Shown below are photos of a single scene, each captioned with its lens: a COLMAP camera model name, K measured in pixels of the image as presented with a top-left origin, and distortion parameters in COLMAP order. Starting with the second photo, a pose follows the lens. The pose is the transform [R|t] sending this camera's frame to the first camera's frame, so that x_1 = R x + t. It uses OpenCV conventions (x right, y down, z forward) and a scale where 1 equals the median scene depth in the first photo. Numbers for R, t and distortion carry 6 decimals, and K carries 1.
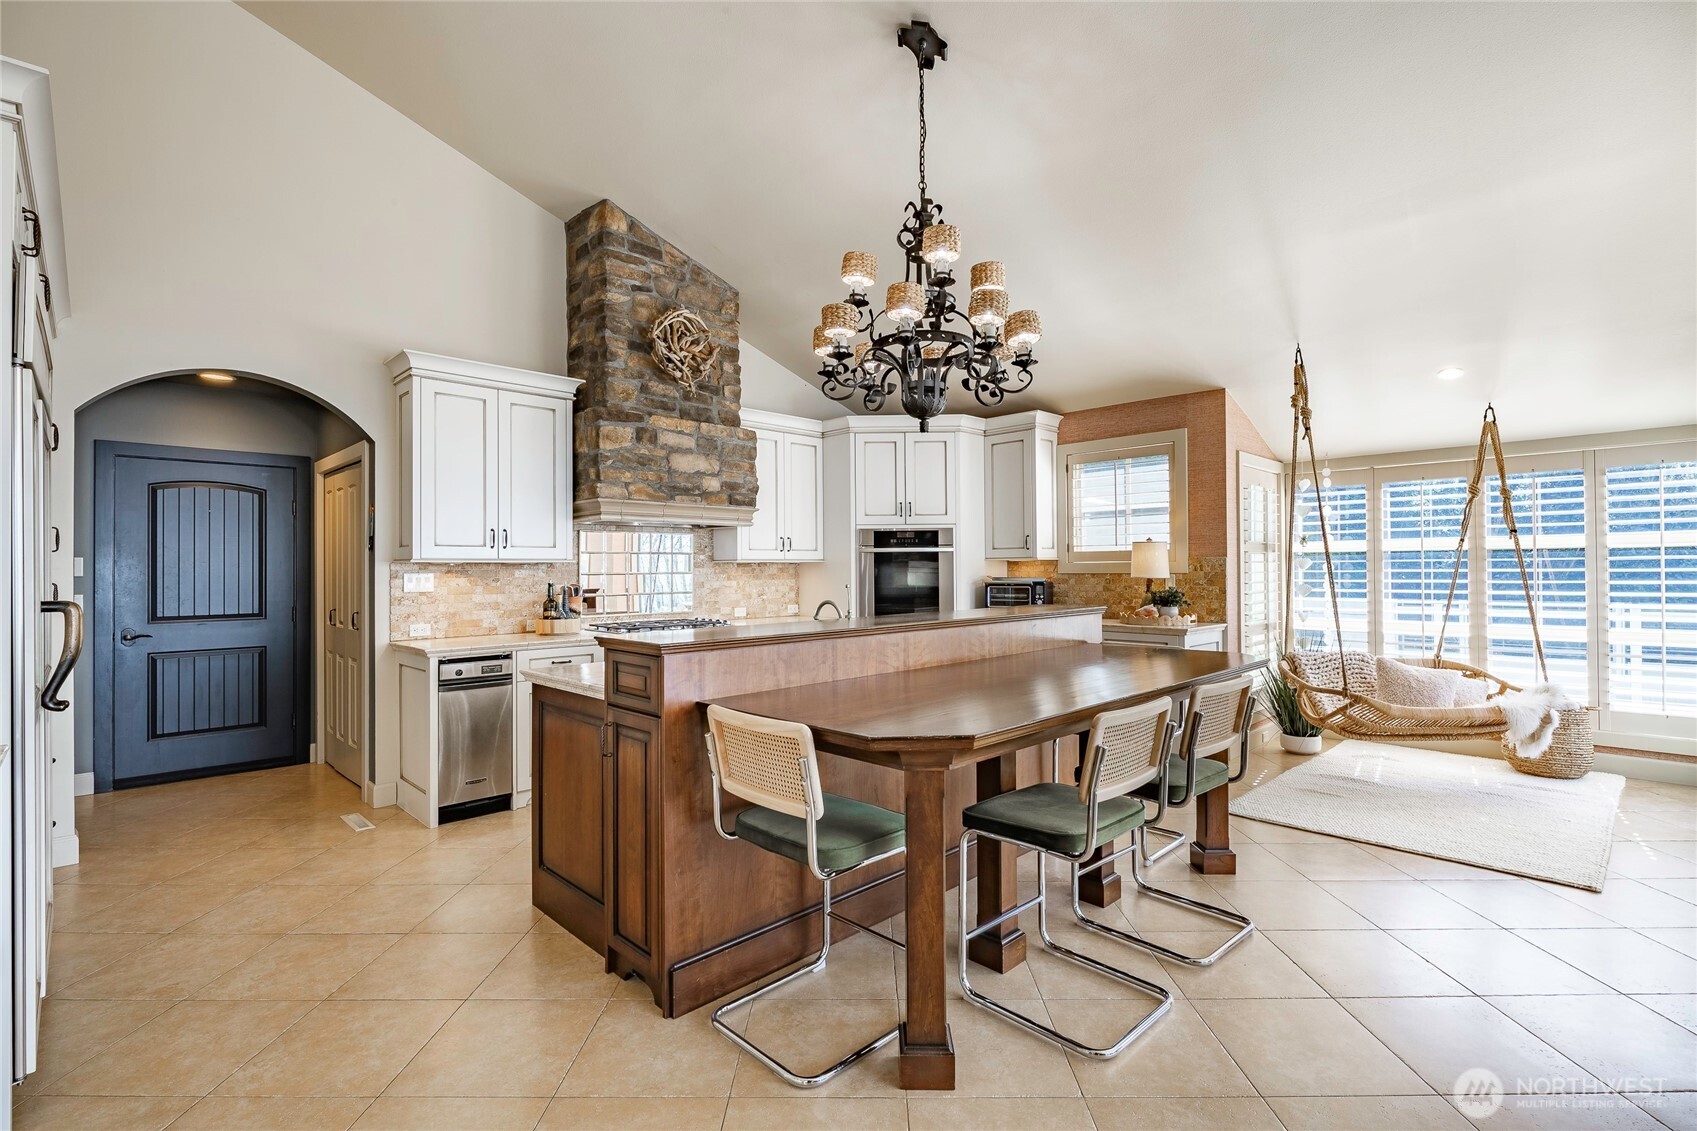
lens RADIAL K [[827.9, 0, 852.3], [0, 827.9, 560.4], [0, 0, 1]] dist [-0.002306, -0.000434]
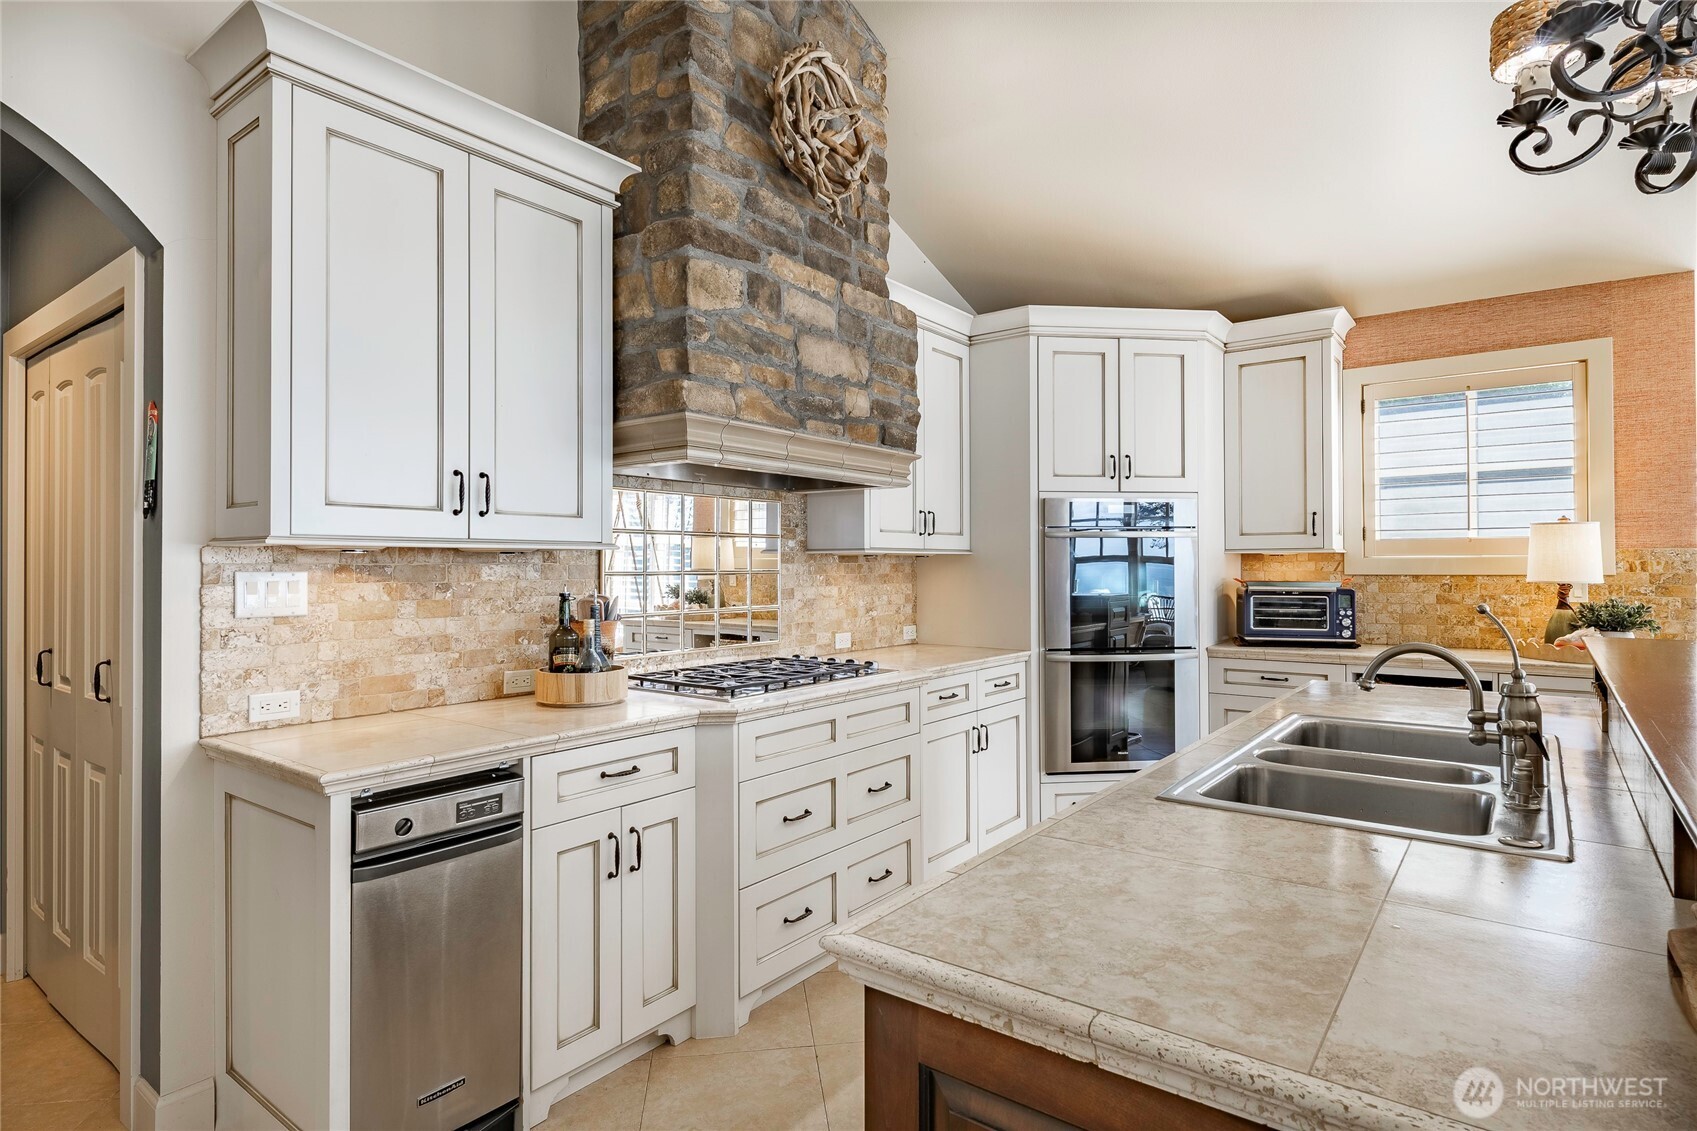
lens RADIAL K [[917.2, 0, 837.3], [0, 917.2, 557.9], [0, 0, 1]] dist [0.002327, -0.001403]
pose [[0.988855, 0.005943, 0.148761, -0.285188], [-0.006156, 0.999981, 0.000972, 0.005651], [-0.148752, -0.001877, 0.988873, 0.455809]]
